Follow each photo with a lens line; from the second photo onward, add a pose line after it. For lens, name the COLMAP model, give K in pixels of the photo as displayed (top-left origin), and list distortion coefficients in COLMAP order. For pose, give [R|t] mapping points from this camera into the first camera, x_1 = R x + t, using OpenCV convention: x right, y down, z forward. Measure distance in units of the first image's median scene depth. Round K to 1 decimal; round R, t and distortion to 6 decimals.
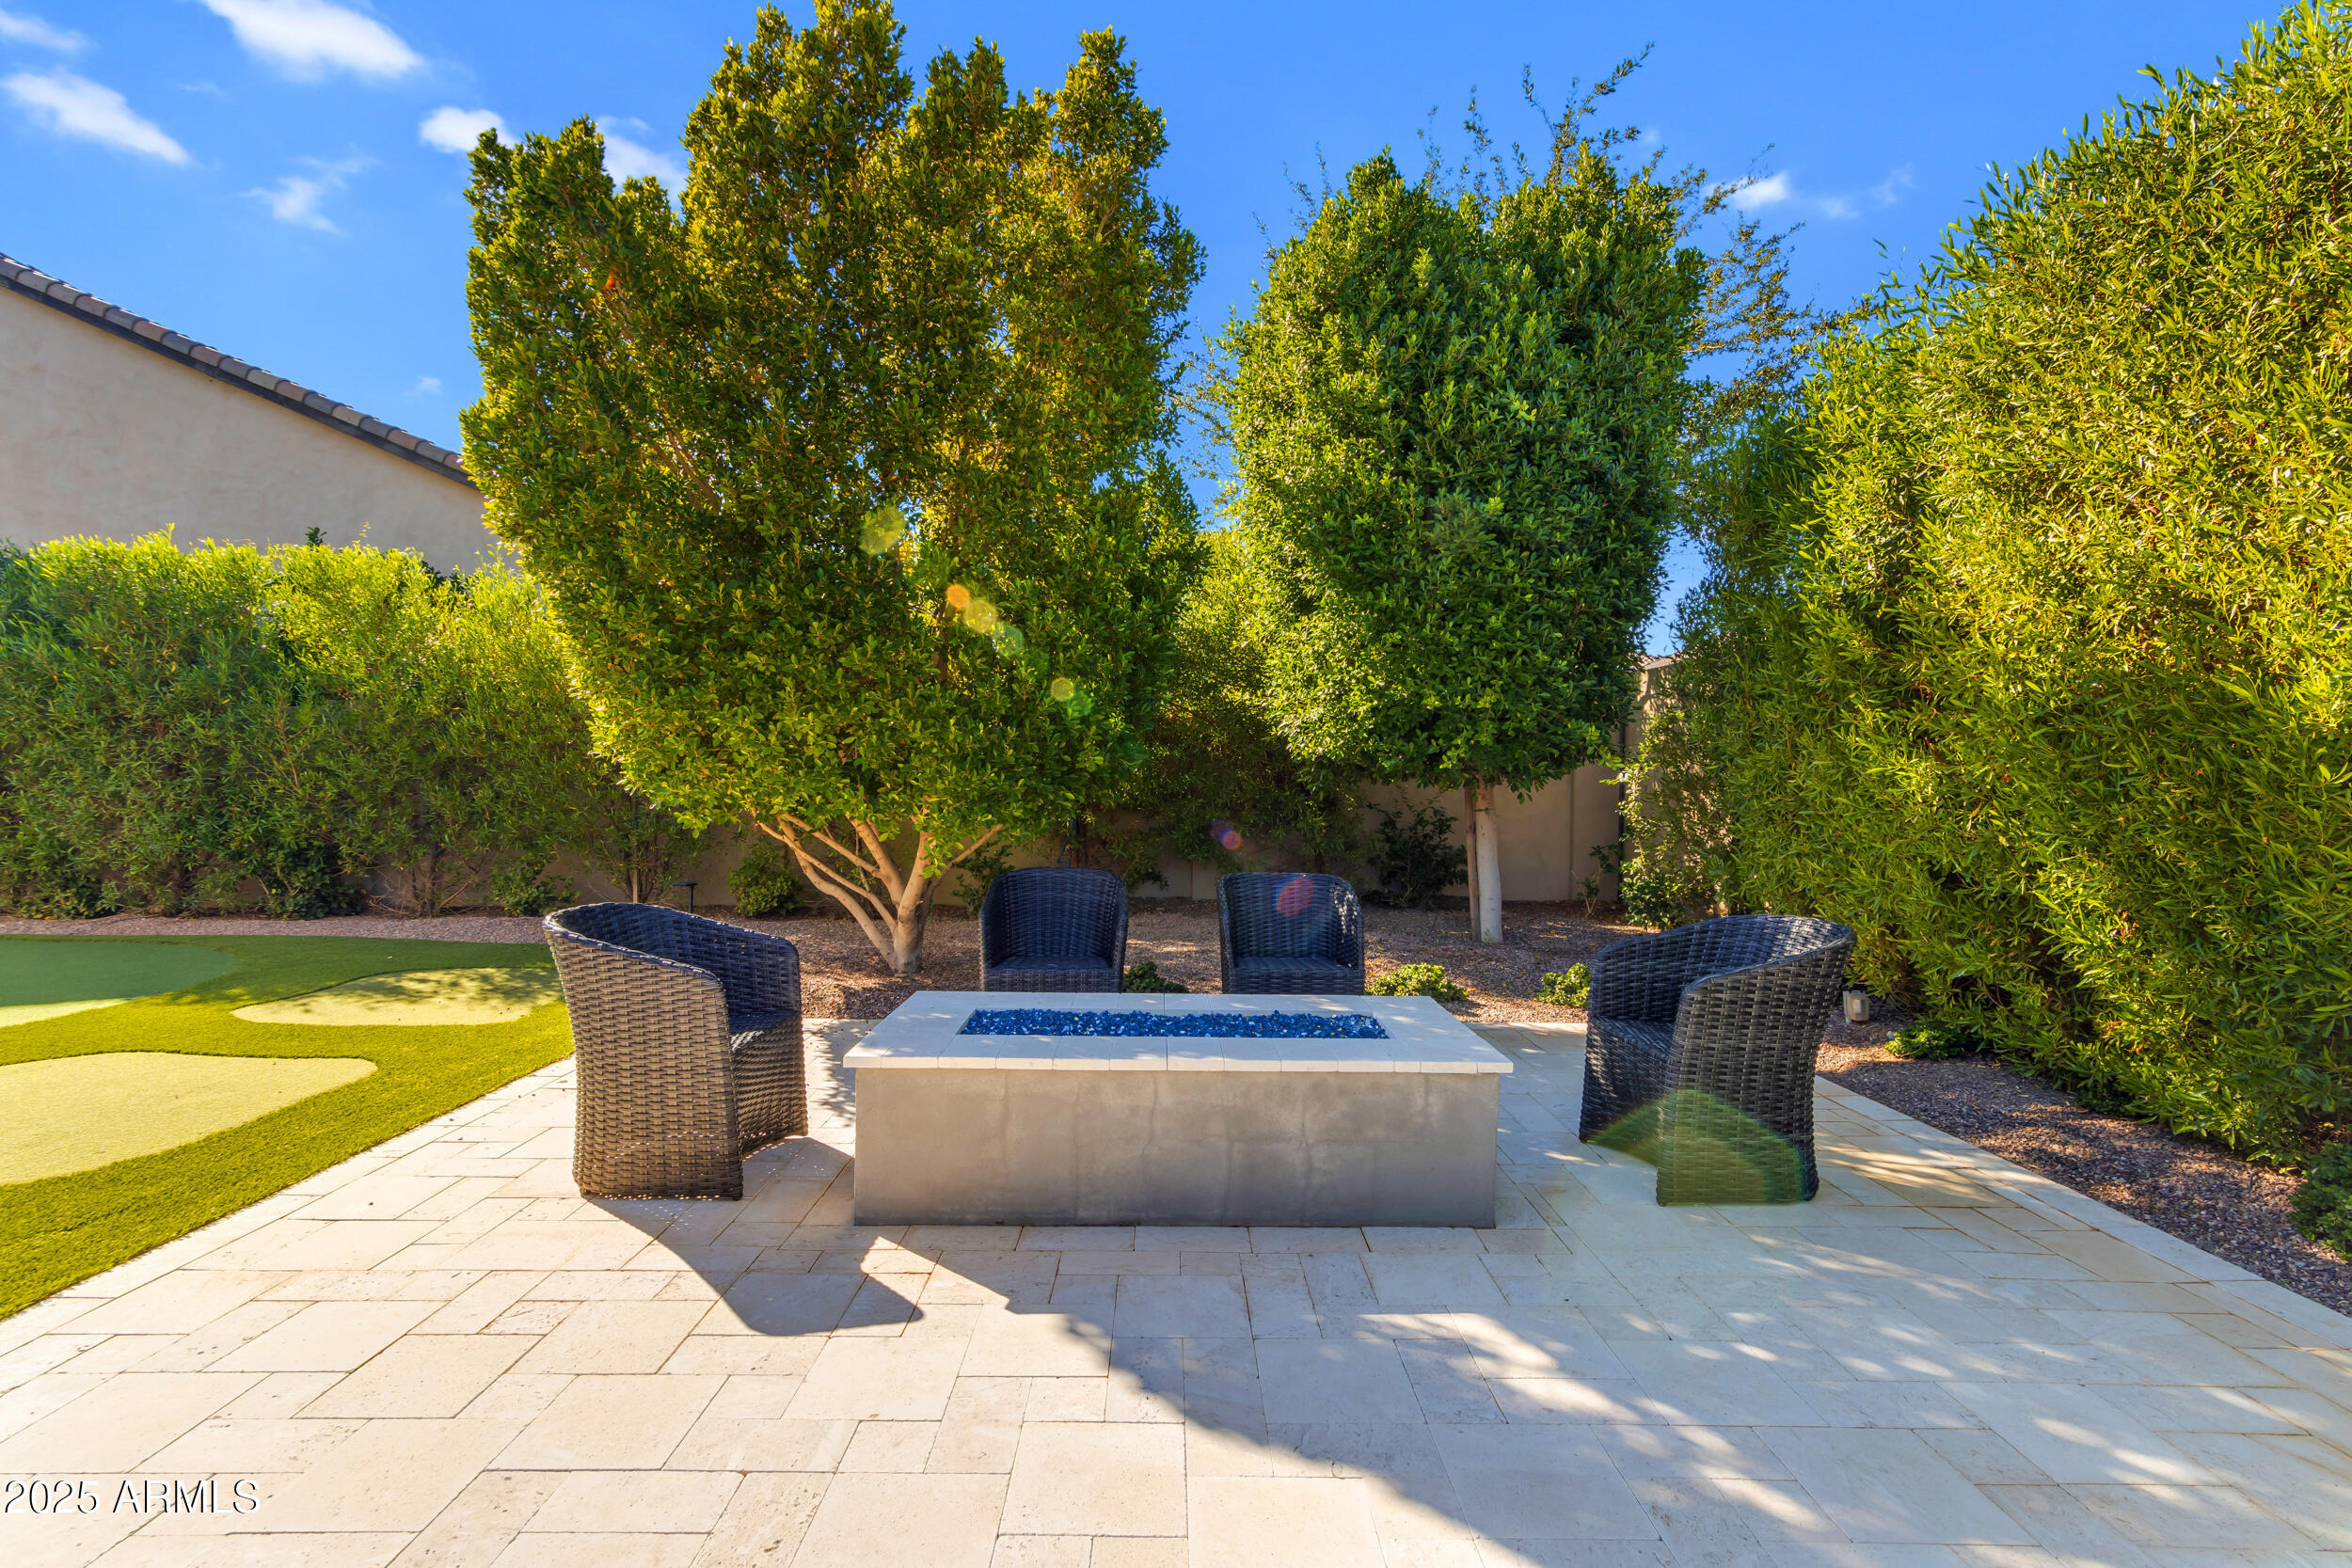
lens RADIAL K [[1091.8, 0, 1176.3], [0, 1091.8, 785.8], [0, 0, 1]] dist [-0.000587, 0.000030]
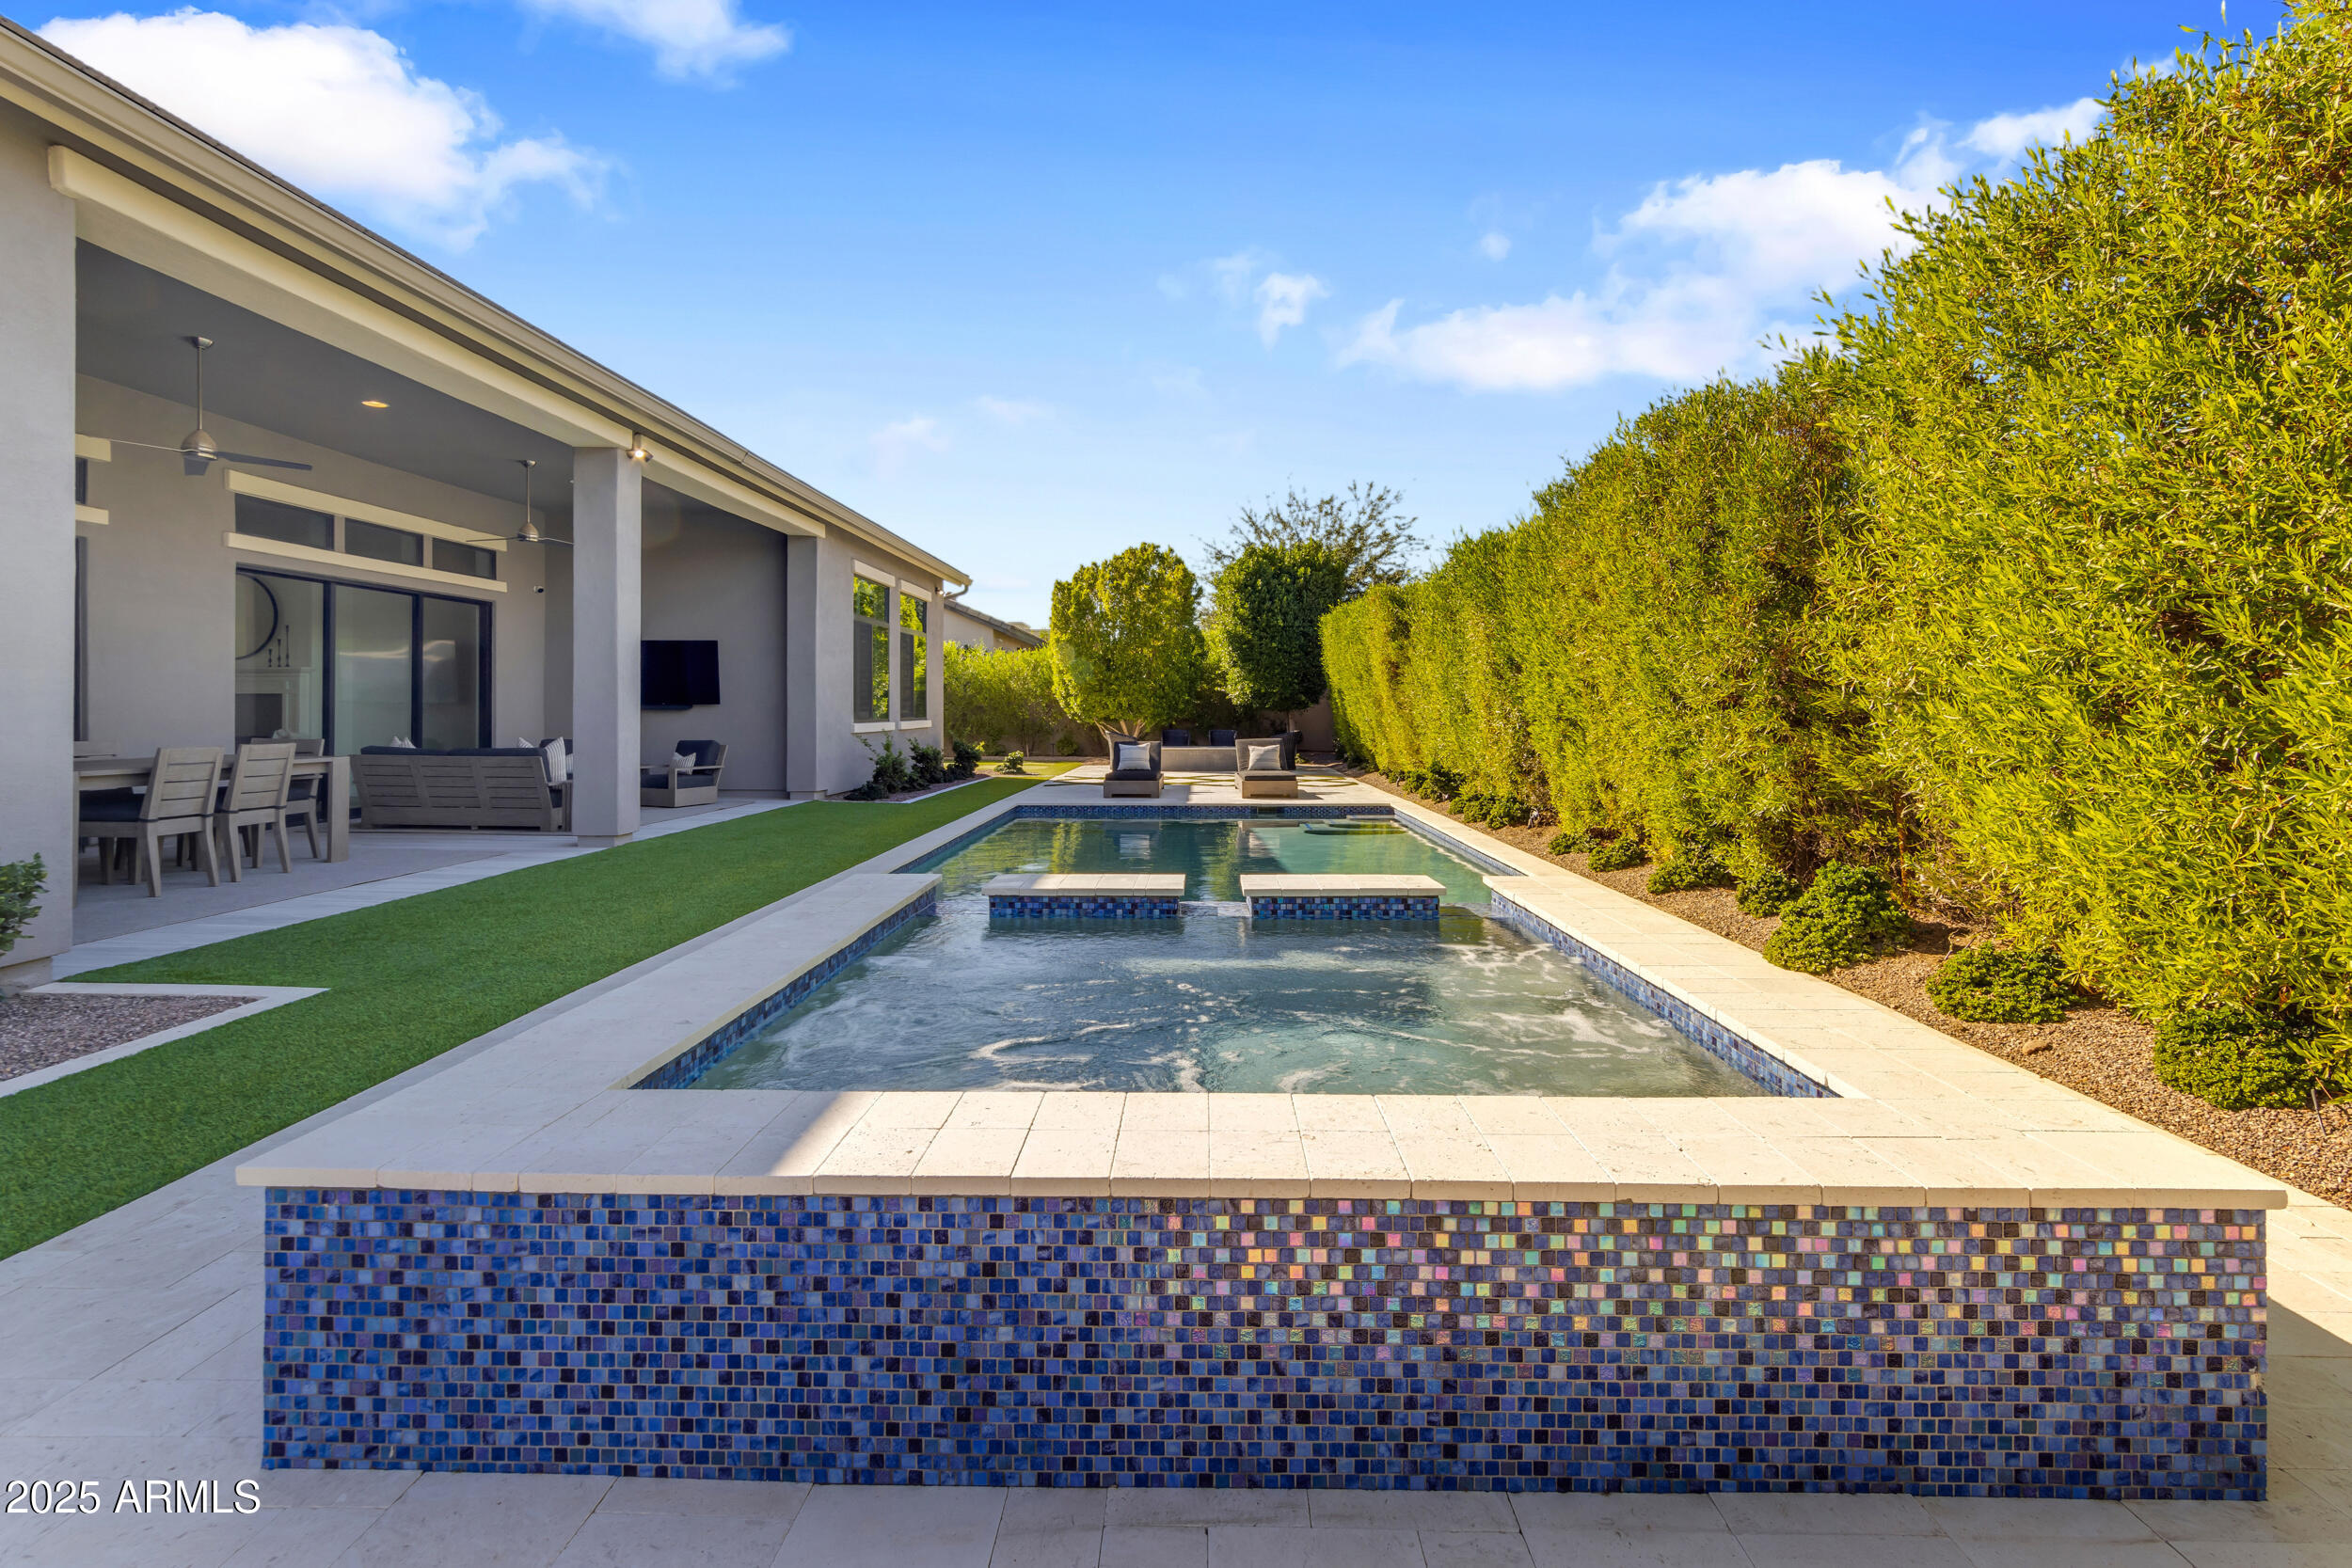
lens RADIAL K [[1091.8, 0, 1164.3], [0, 1091.8, 709.0], [0, 0, 1]] dist [-0.000587, 0.000030]
pose [[0.998783, -0.014516, -0.047143, 0.054168], [0.014120, 0.999862, -0.008727, 0.024230], [0.047263, 0.008051, 0.998850, -3.047682]]
